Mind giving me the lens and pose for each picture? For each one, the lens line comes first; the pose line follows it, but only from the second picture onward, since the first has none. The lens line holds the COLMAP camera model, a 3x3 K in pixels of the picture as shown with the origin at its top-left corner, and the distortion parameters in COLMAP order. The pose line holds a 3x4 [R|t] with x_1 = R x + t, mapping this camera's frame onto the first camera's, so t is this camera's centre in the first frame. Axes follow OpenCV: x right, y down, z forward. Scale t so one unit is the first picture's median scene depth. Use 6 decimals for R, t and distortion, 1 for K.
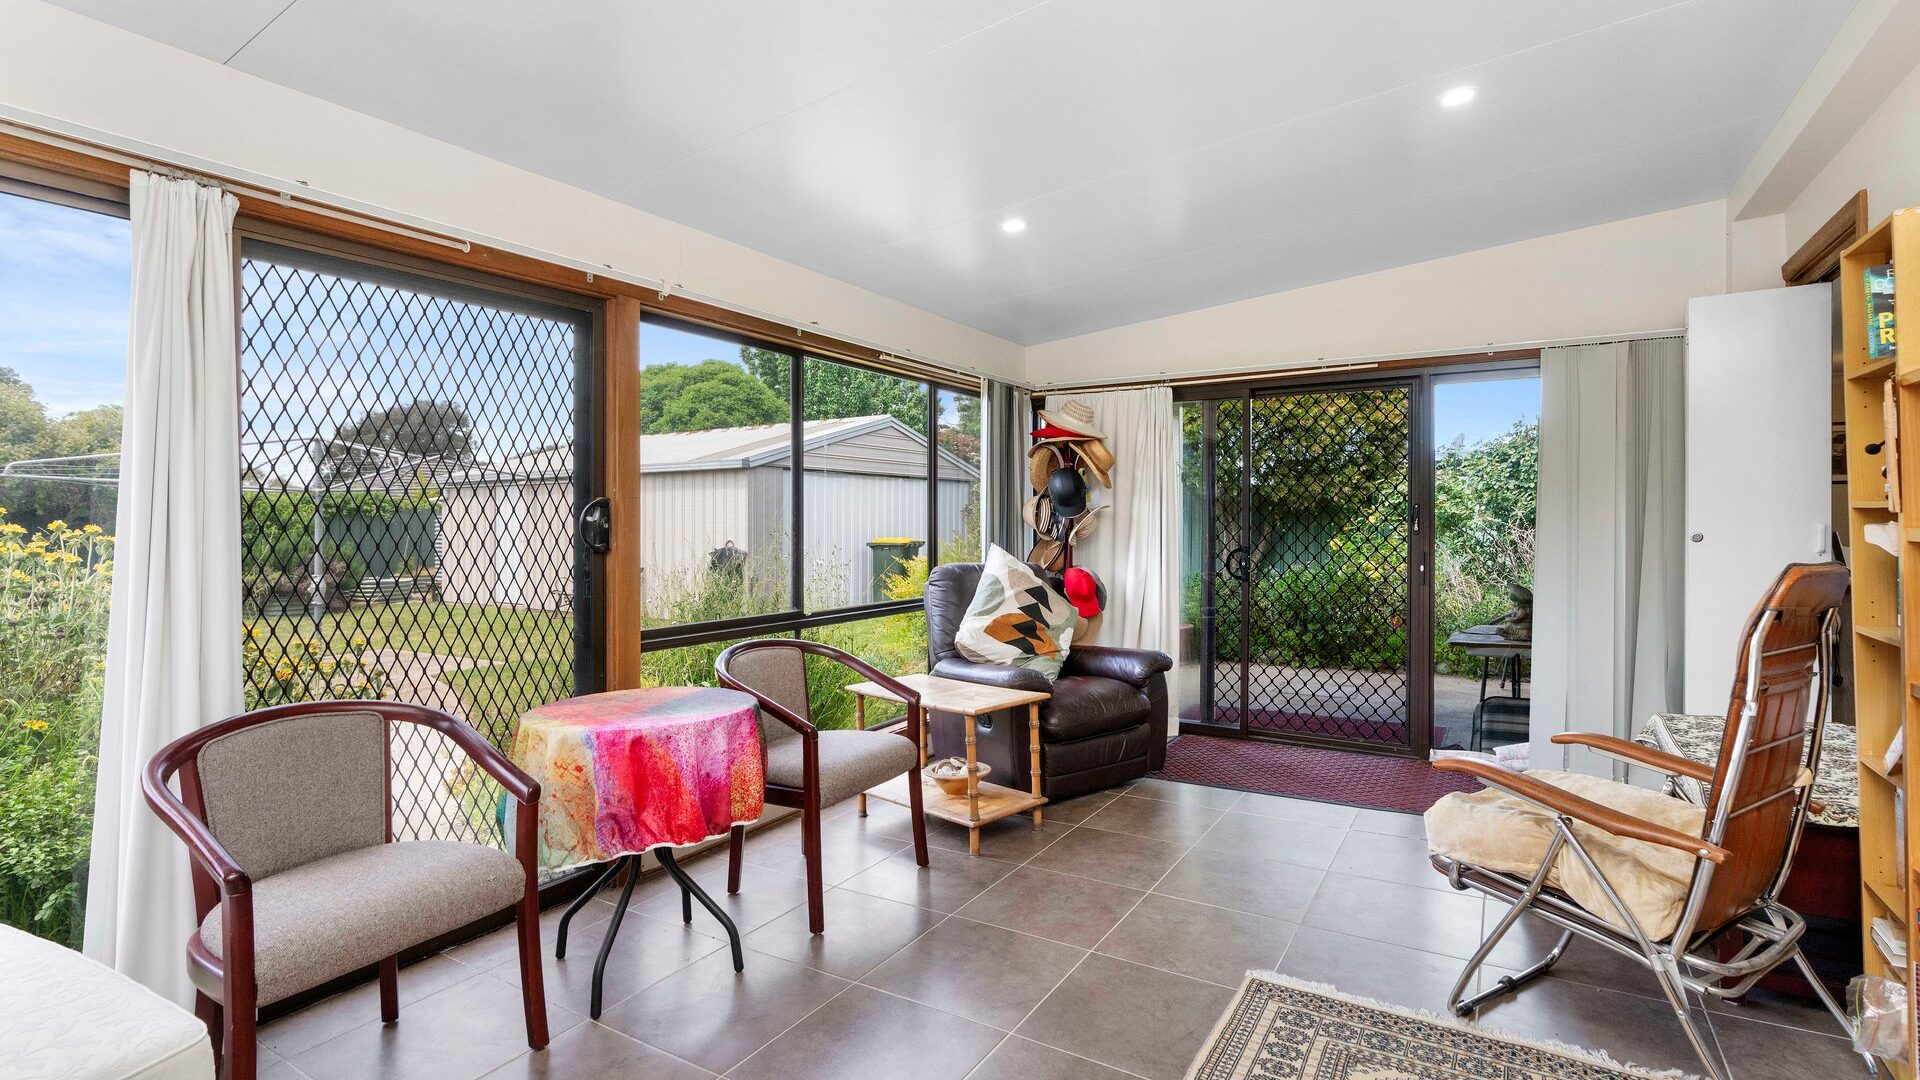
lens RADIAL K [[868.6, 0, 956.2], [0, 868.6, 530.1], [0, 0, 1]] dist [-0.003685, -0.000163]
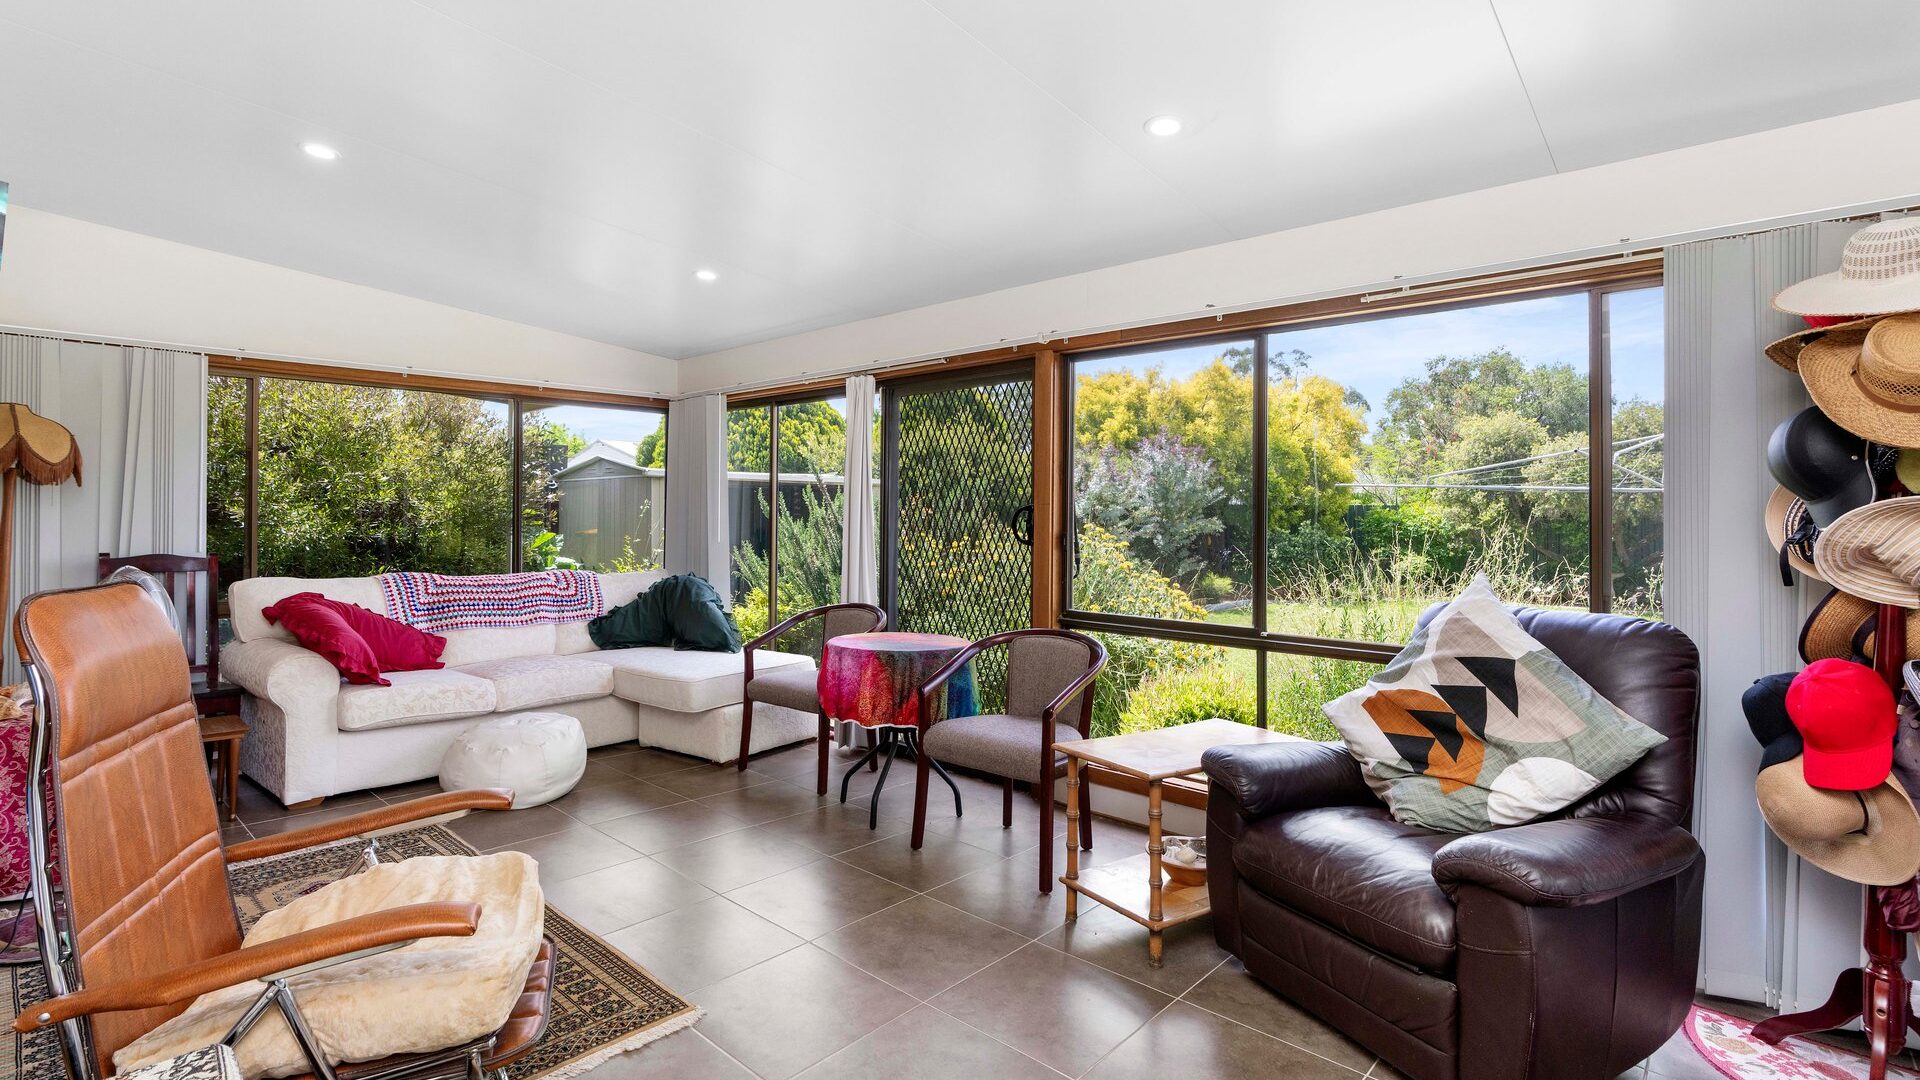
lens RADIAL K [[868.6, 0, 957.0], [0, 868.6, 521.6], [0, 0, 1]] dist [-0.003685, -0.000163]
pose [[-0.154227, 0.006655, -0.988013, 0.968672], [-0.017688, 0.999798, 0.009495, -0.023520], [0.987877, 0.018940, -0.154078, 1.120927]]
